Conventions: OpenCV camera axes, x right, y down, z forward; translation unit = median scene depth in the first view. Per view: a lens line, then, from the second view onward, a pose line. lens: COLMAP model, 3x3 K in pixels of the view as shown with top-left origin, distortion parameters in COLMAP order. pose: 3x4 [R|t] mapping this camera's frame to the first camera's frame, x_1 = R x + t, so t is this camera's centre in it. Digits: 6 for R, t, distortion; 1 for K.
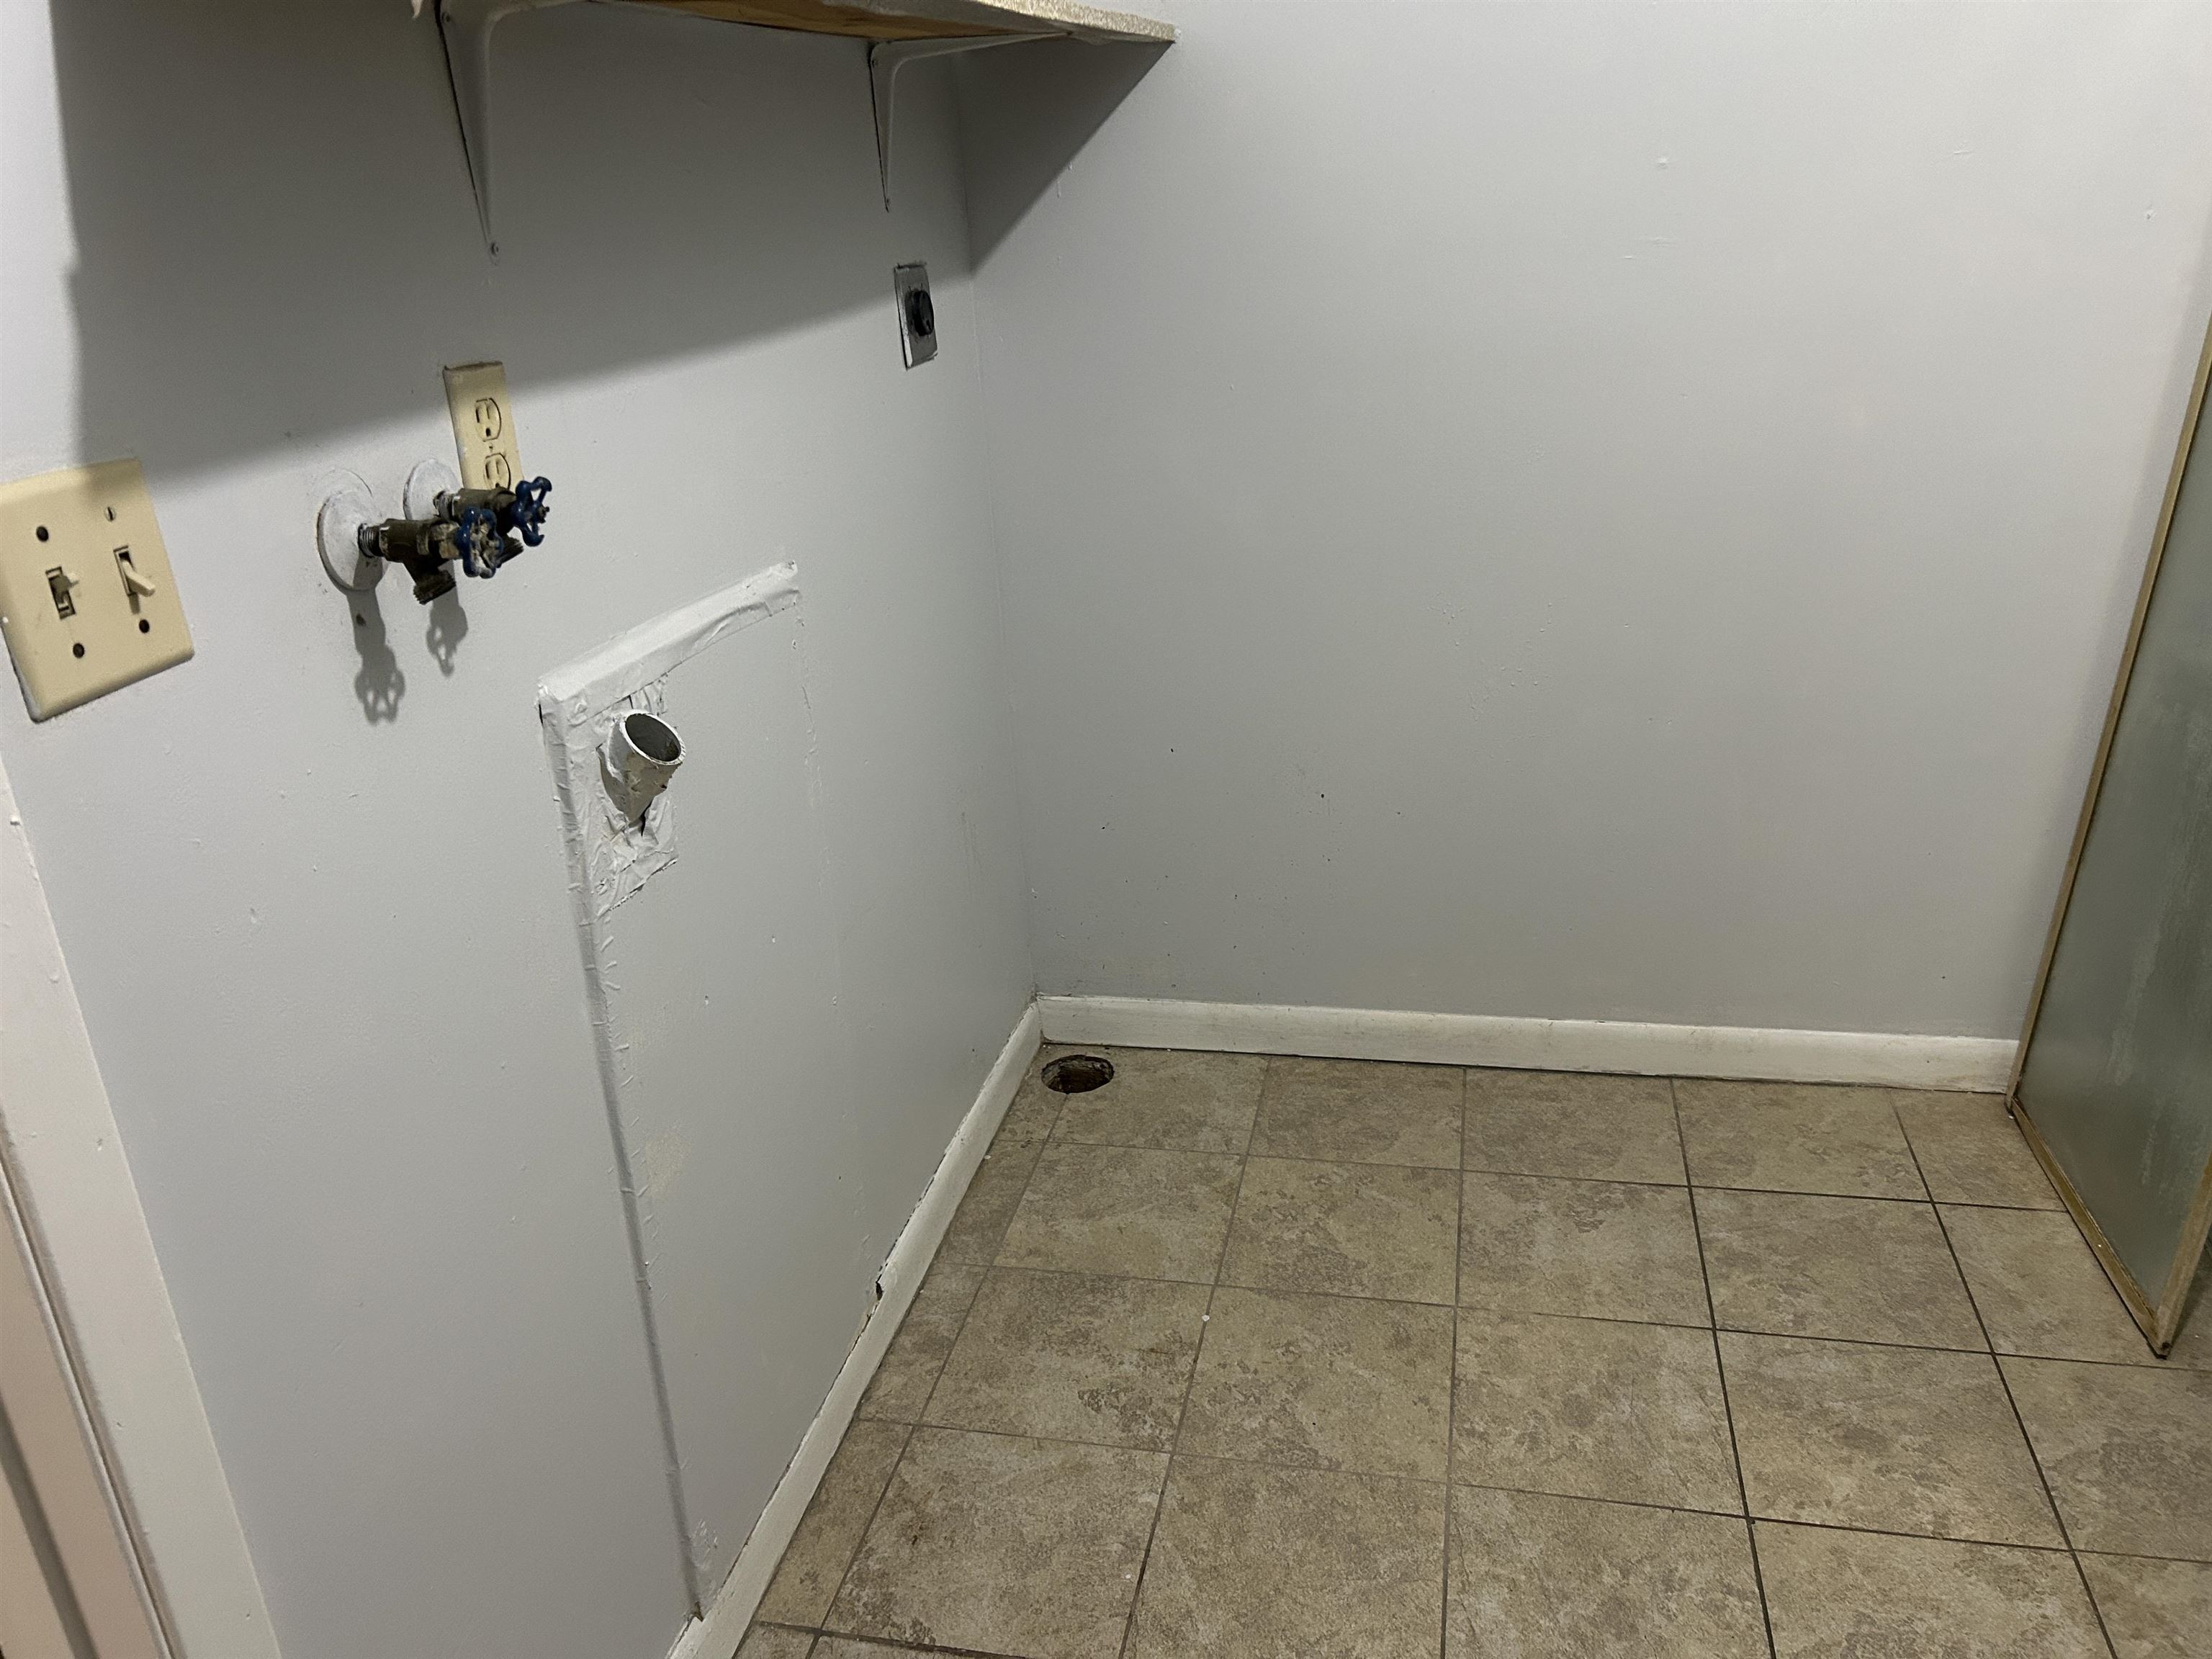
lens RADIAL K [[1668.0, 0, 1103.1], [0, 1668.0, 824.9], [0, 0, 1]] dist [0.010350, -0.019127]
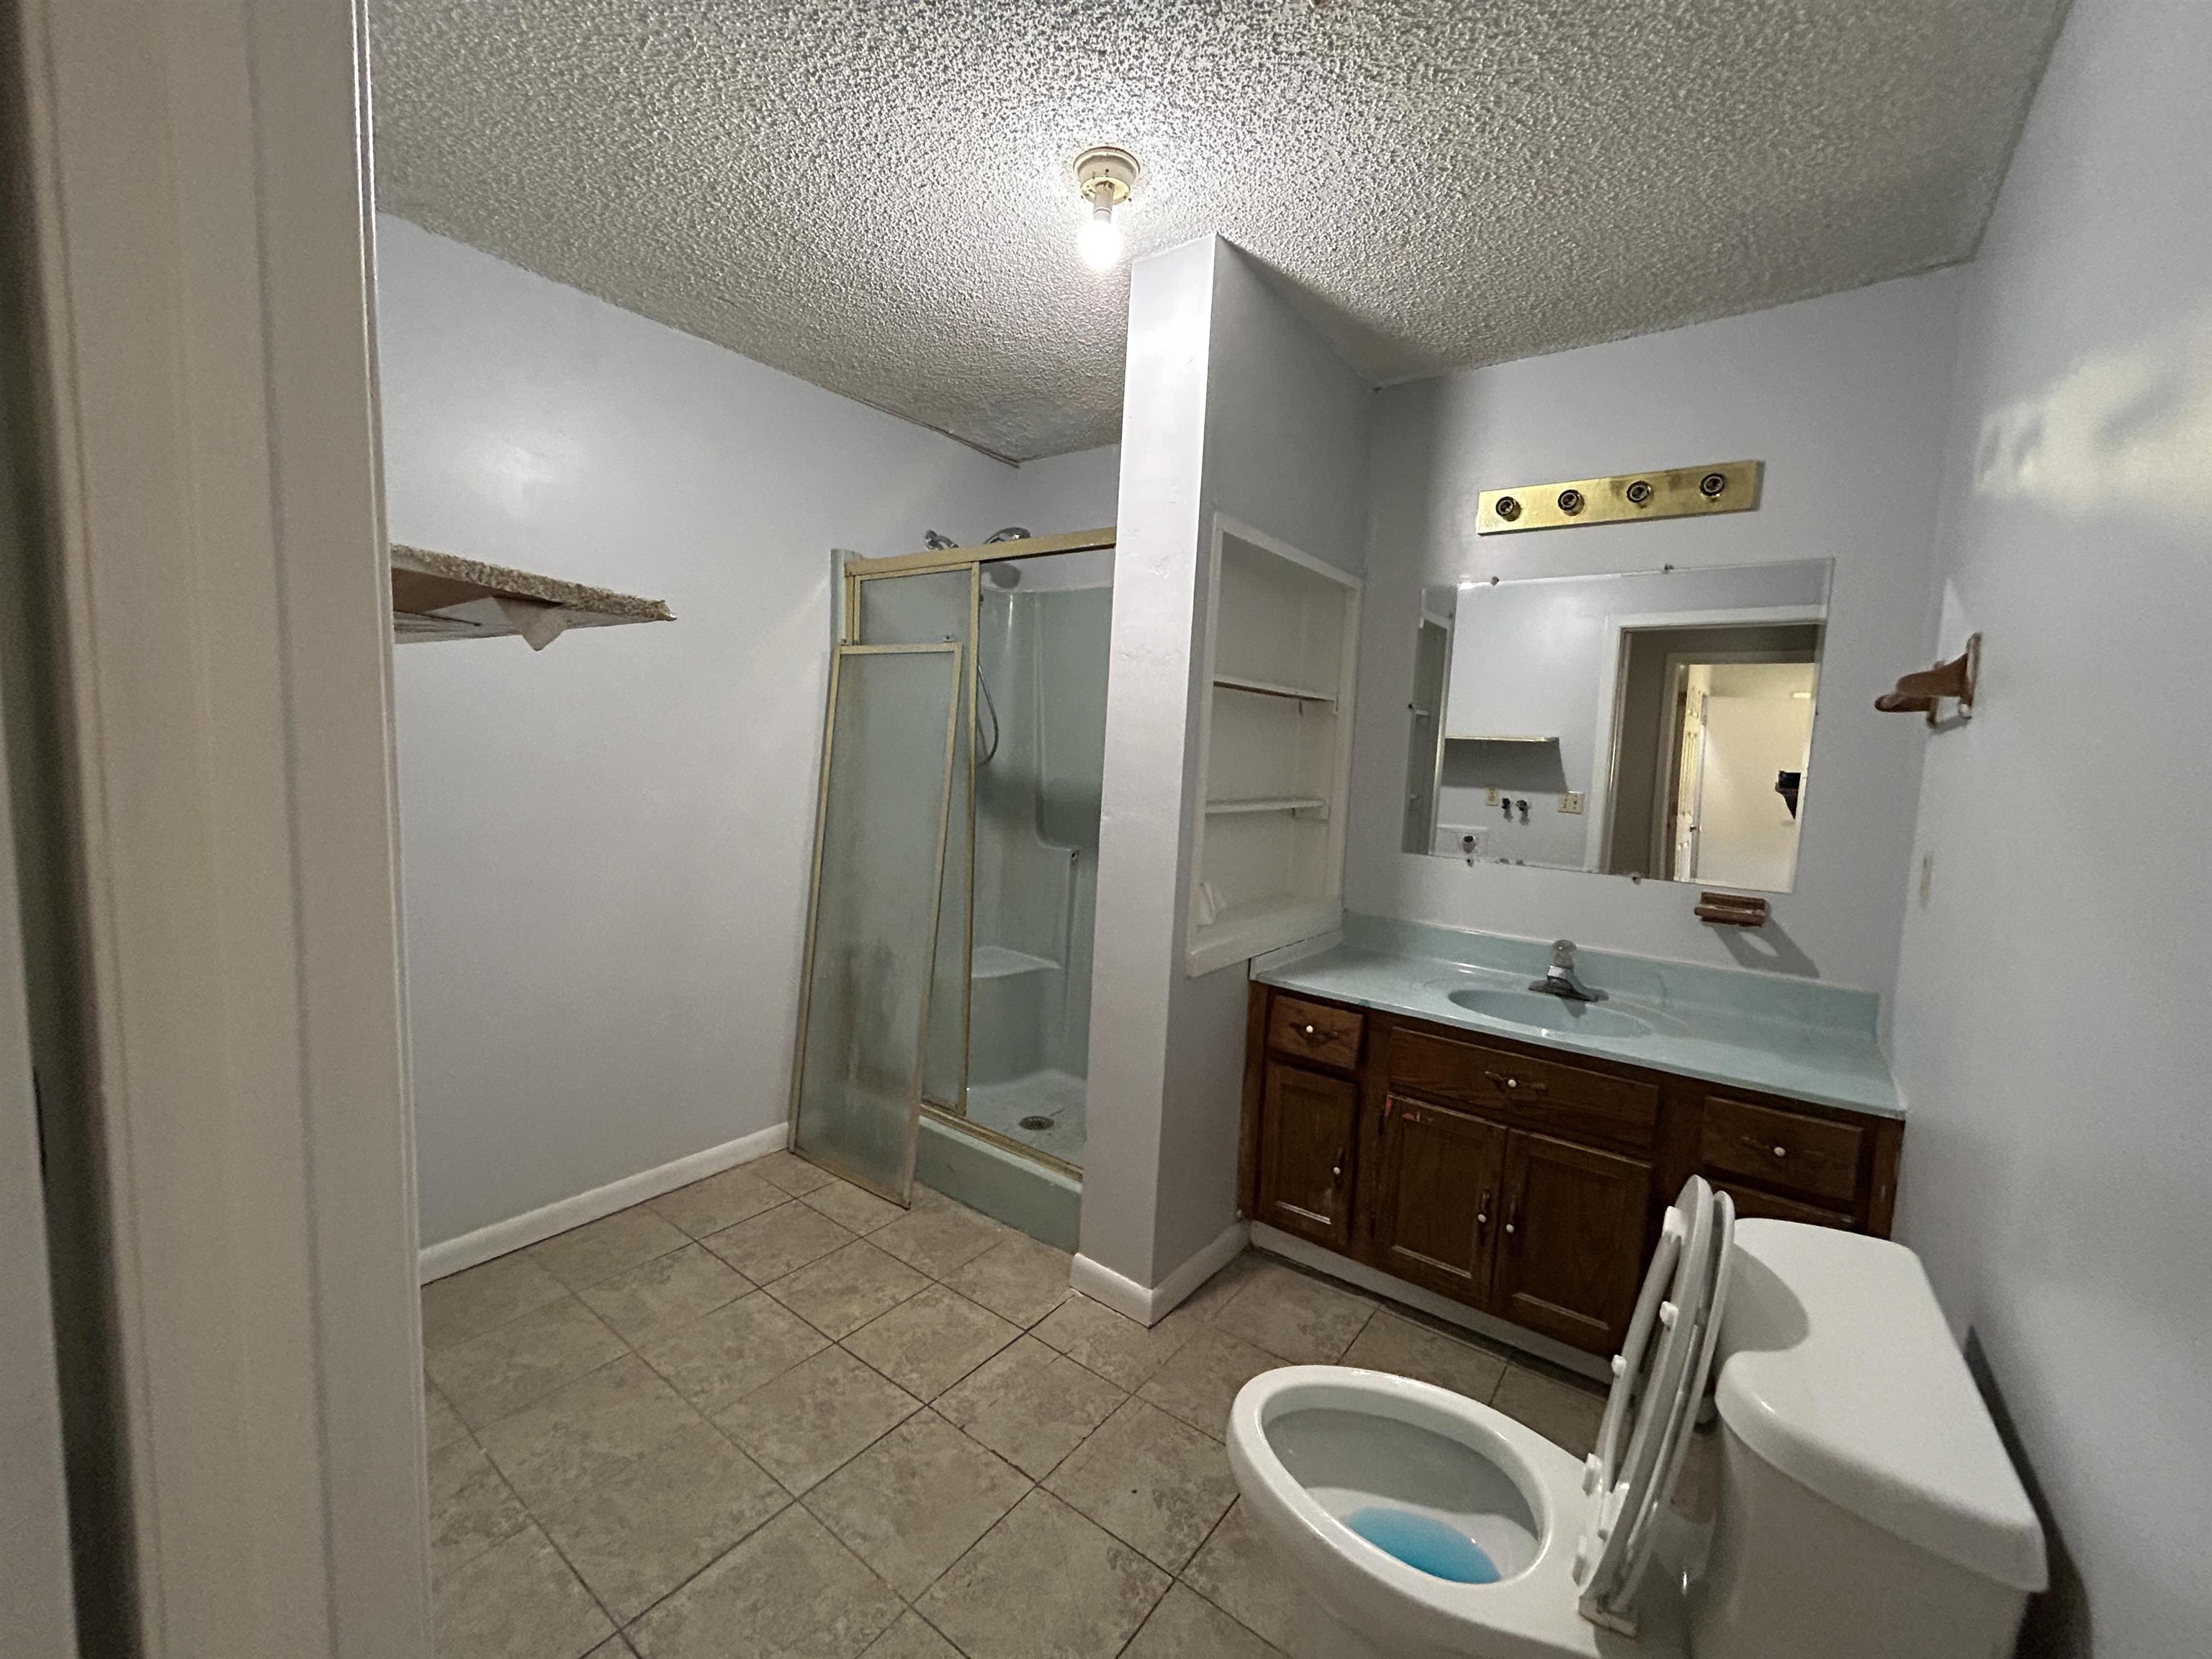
lens RADIAL K [[893.8, 0, 1112.0], [0, 893.8, 832.8], [0, 0, 1]] dist [0.000857, 0.000284]
pose [[0.403102, -0.007891, 0.915121, -0.426032], [0.265235, 0.958051, -0.108572, 0.002874], [-0.875876, 0.286488, 0.388285, 0.040233]]
